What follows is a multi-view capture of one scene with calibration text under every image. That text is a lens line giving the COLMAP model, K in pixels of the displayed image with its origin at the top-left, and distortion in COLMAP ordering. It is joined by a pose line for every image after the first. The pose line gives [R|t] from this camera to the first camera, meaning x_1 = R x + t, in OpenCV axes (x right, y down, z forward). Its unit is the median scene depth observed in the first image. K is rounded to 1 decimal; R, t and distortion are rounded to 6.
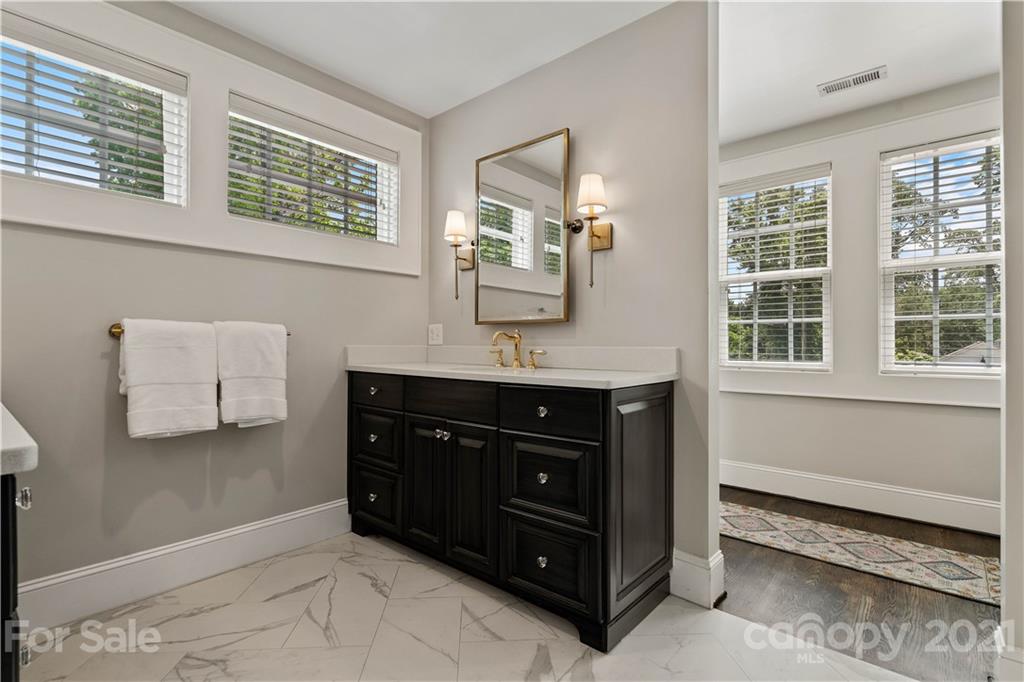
lens RADIAL K [[476.9, 0, 517.0], [0, 476.9, 344.6], [0, 0, 1]] dist [-0.004133, 0.000082]
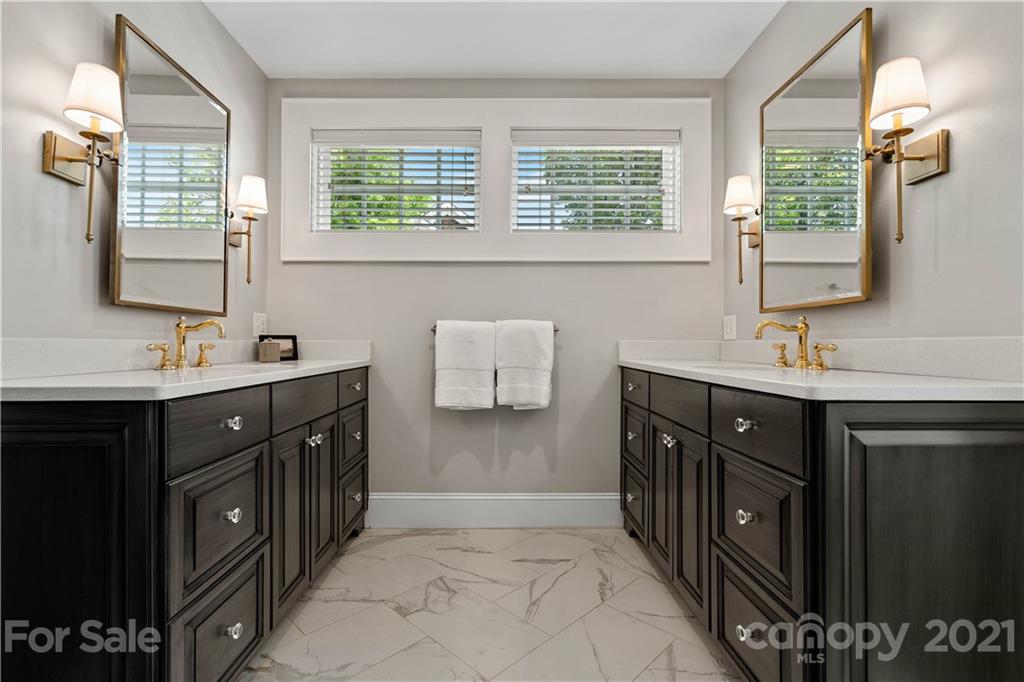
lens RADIAL K [[476.9, 0, 509.9], [0, 476.9, 342.3], [0, 0, 1]] dist [-0.004133, 0.000082]
pose [[0.653232, -0.006014, -0.757134, 0.294293], [0.000356, 0.999971, -0.007635, 0.015123], [0.757158, 0.004718, 0.653215, 0.202975]]
